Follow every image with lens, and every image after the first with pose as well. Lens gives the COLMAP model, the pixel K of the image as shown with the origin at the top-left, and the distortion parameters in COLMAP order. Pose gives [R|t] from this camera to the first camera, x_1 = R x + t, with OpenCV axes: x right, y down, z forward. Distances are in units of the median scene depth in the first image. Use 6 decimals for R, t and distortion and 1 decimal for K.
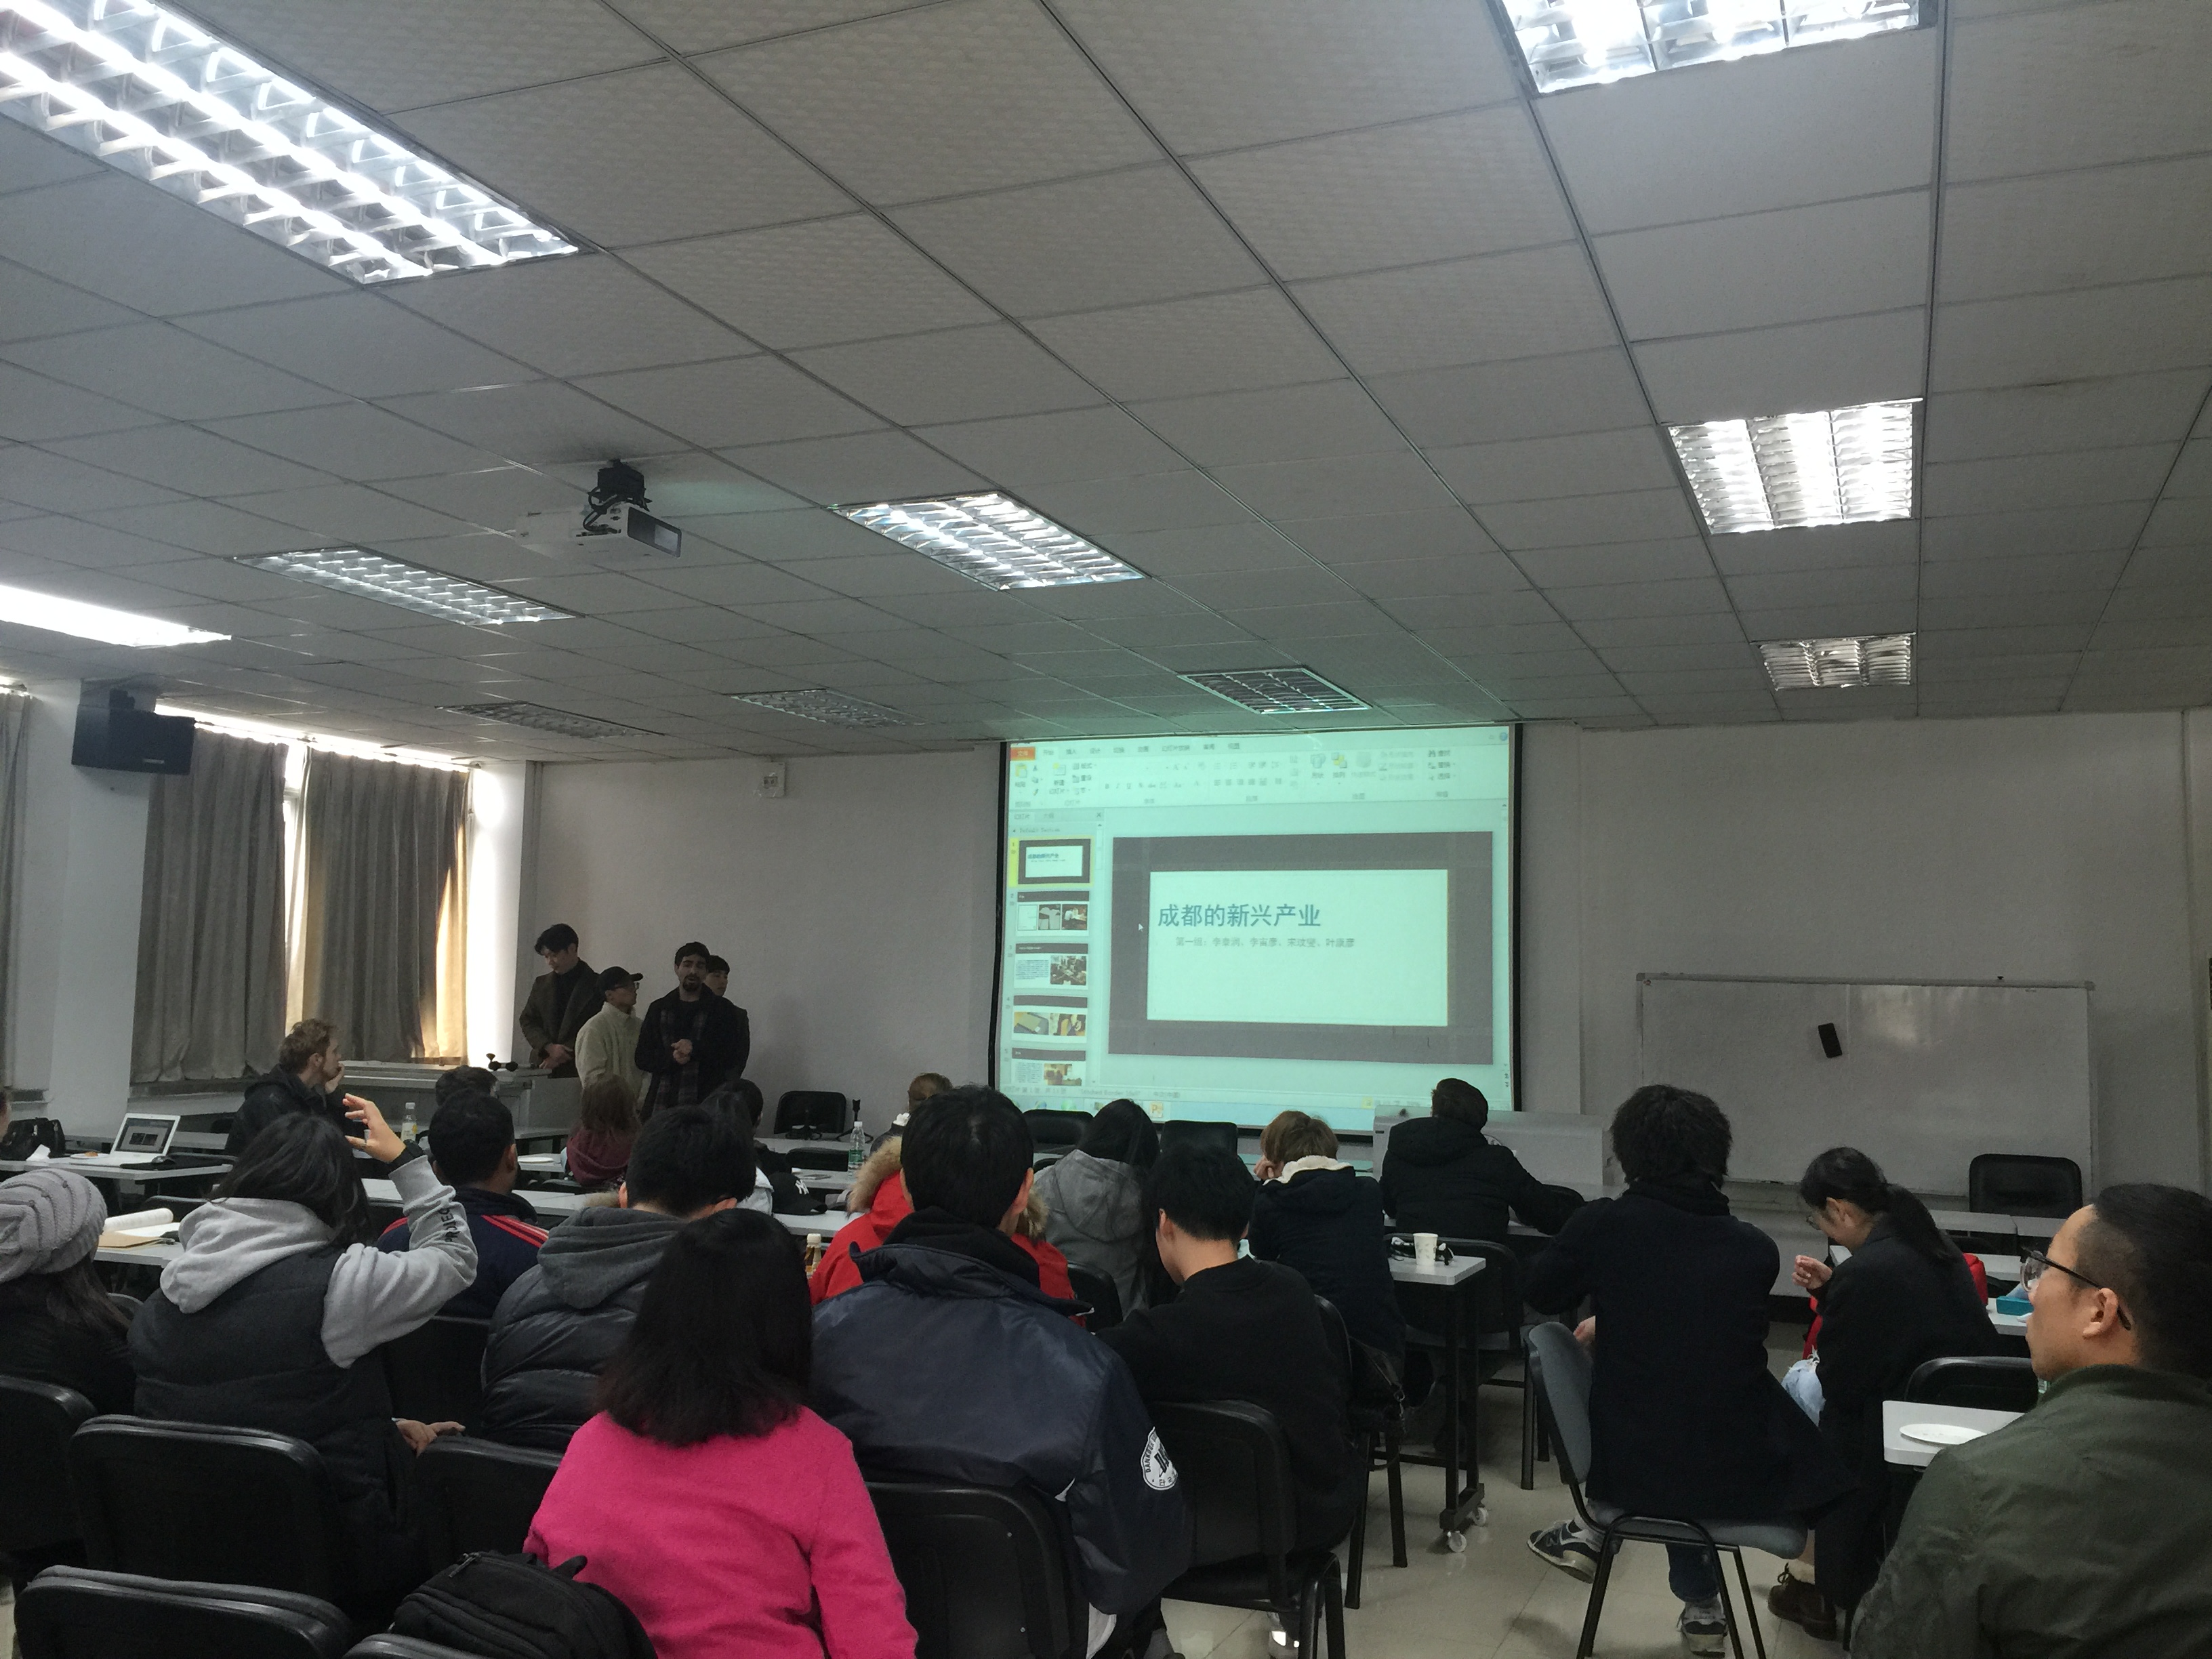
lens RADIAL K [[1889.8, 0, 1101.4], [0, 1889.8, 821.9], [0, 0, 1]] dist [0.085103, -0.116862]
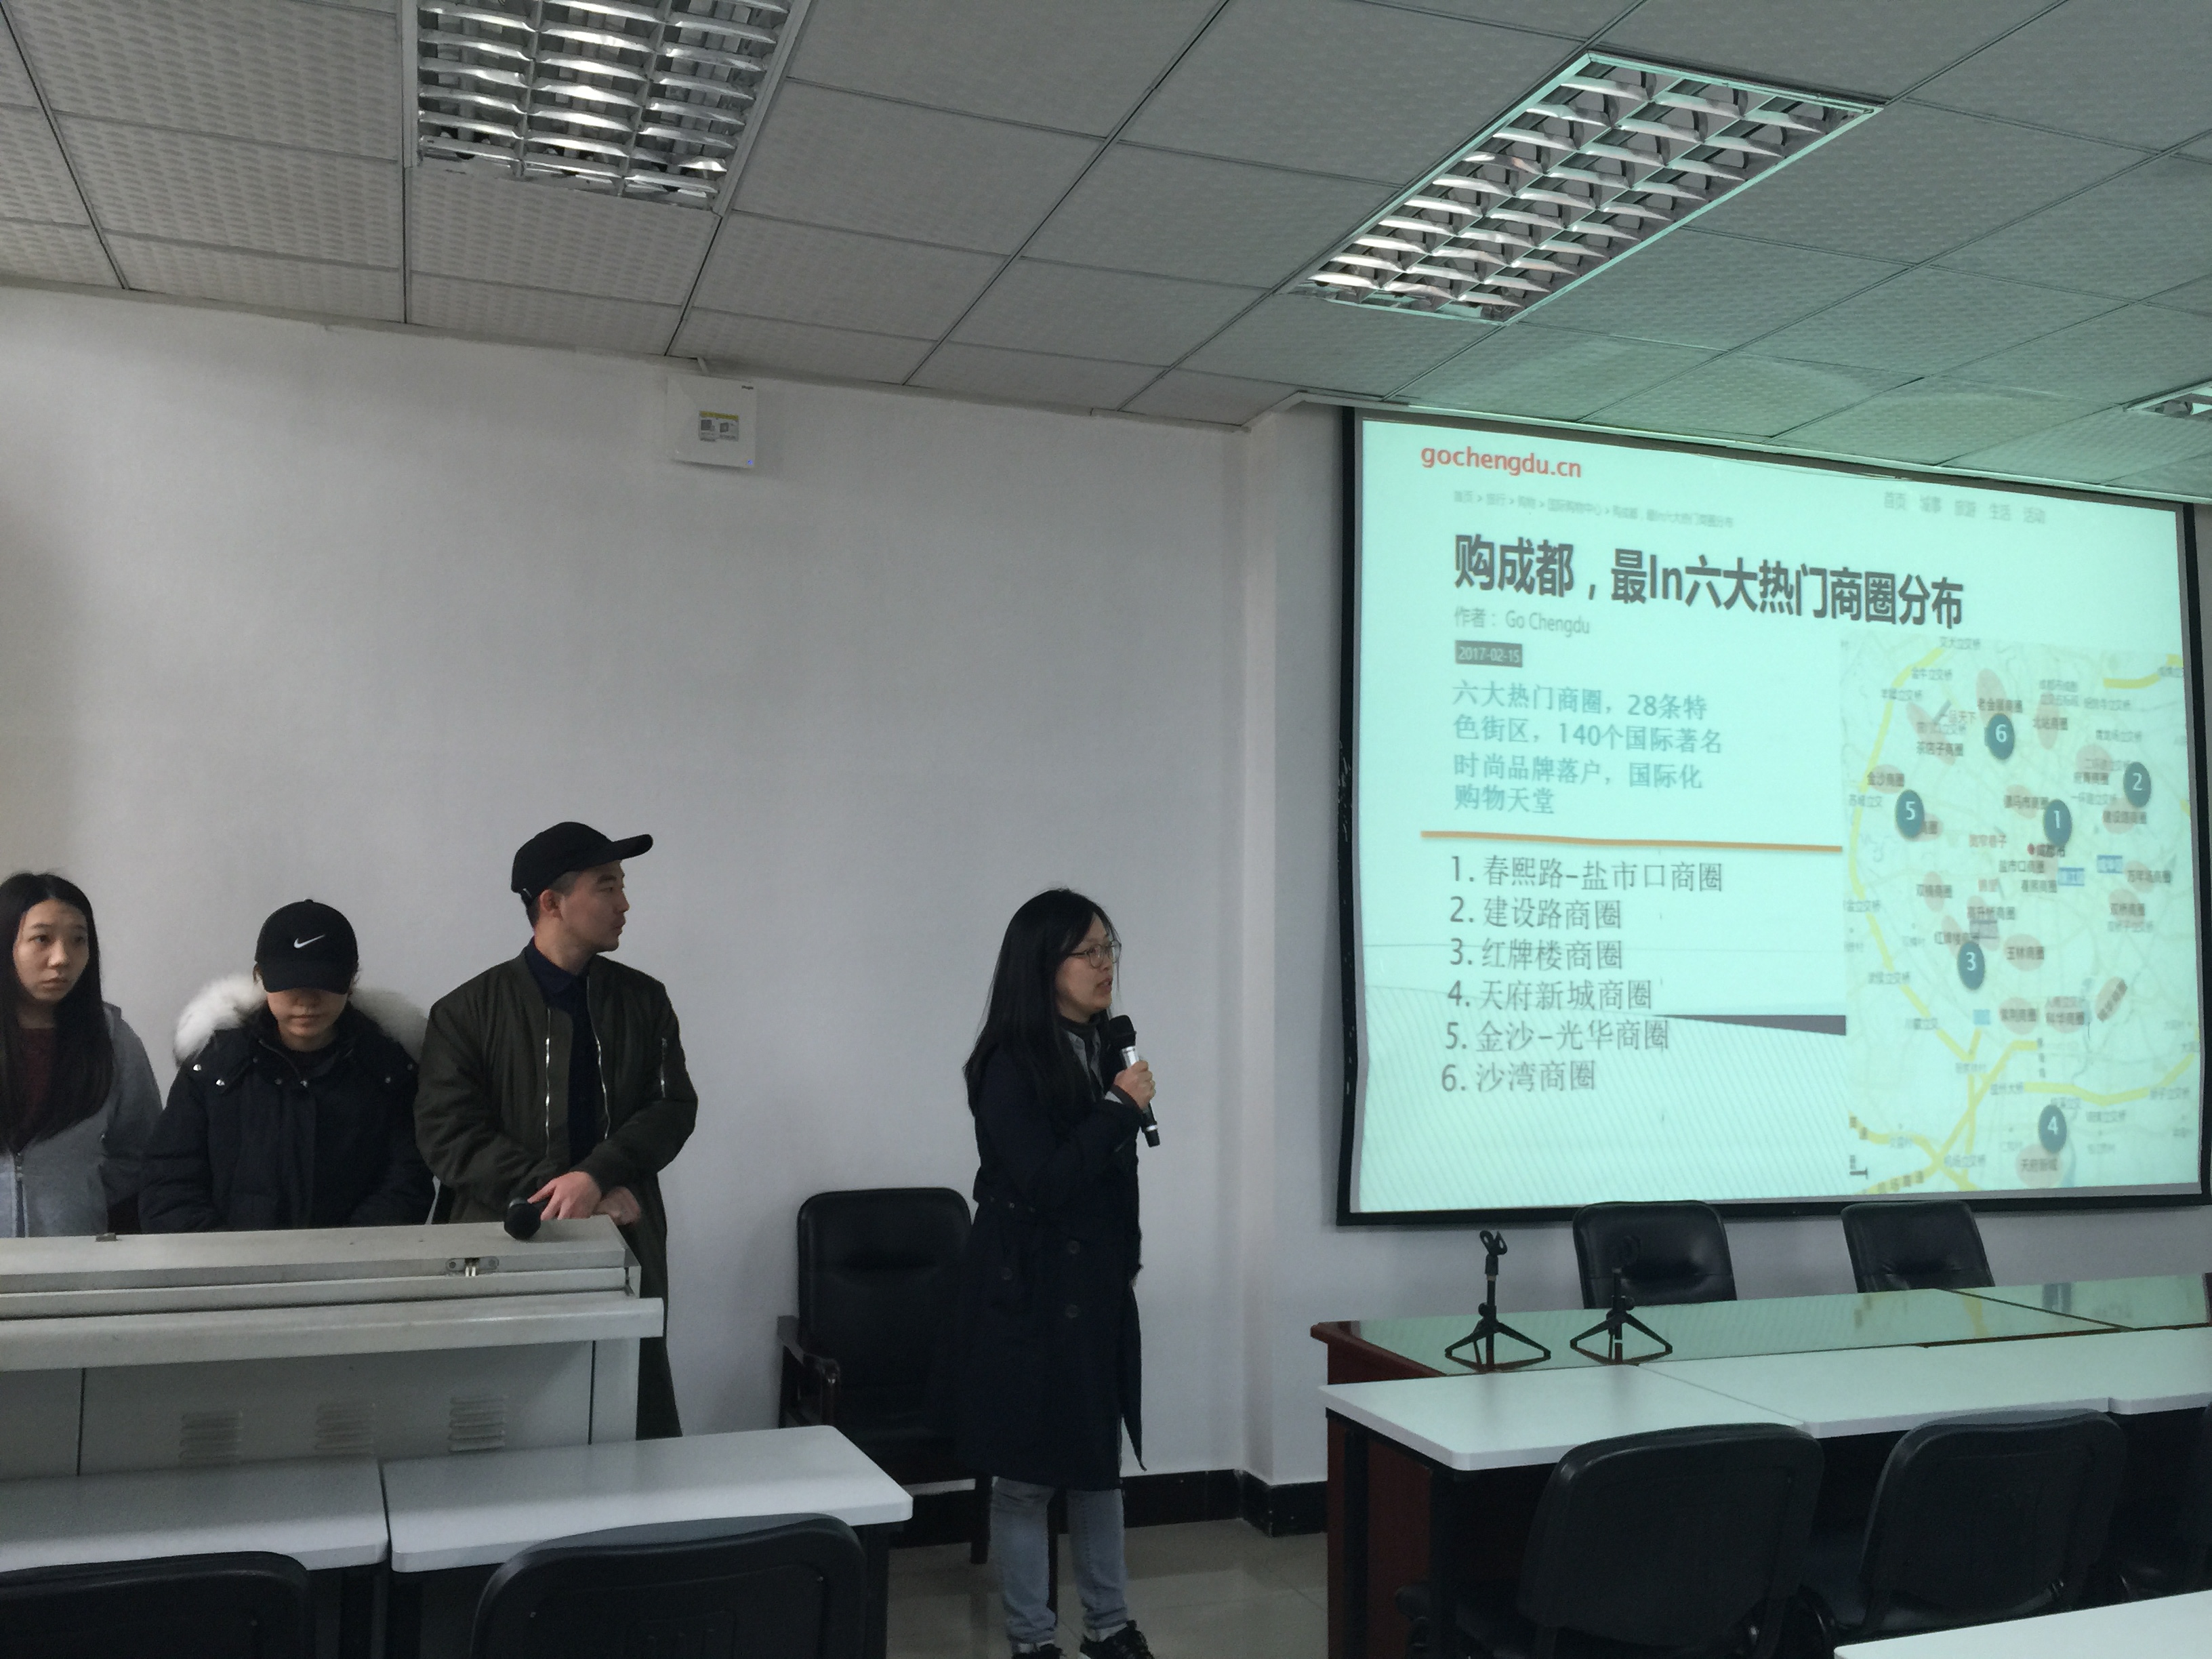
lens RADIAL K [[1889.8, 0, 1102.7], [0, 1889.8, 822.3], [0, 0, 1]] dist [0.085103, -0.116862]
pose [[0.740274, 0.038165, 0.671221, -0.480868], [-0.058163, 0.998280, 0.007385, 0.069069], [-0.669784, -0.044507, 0.741221, 0.812874]]
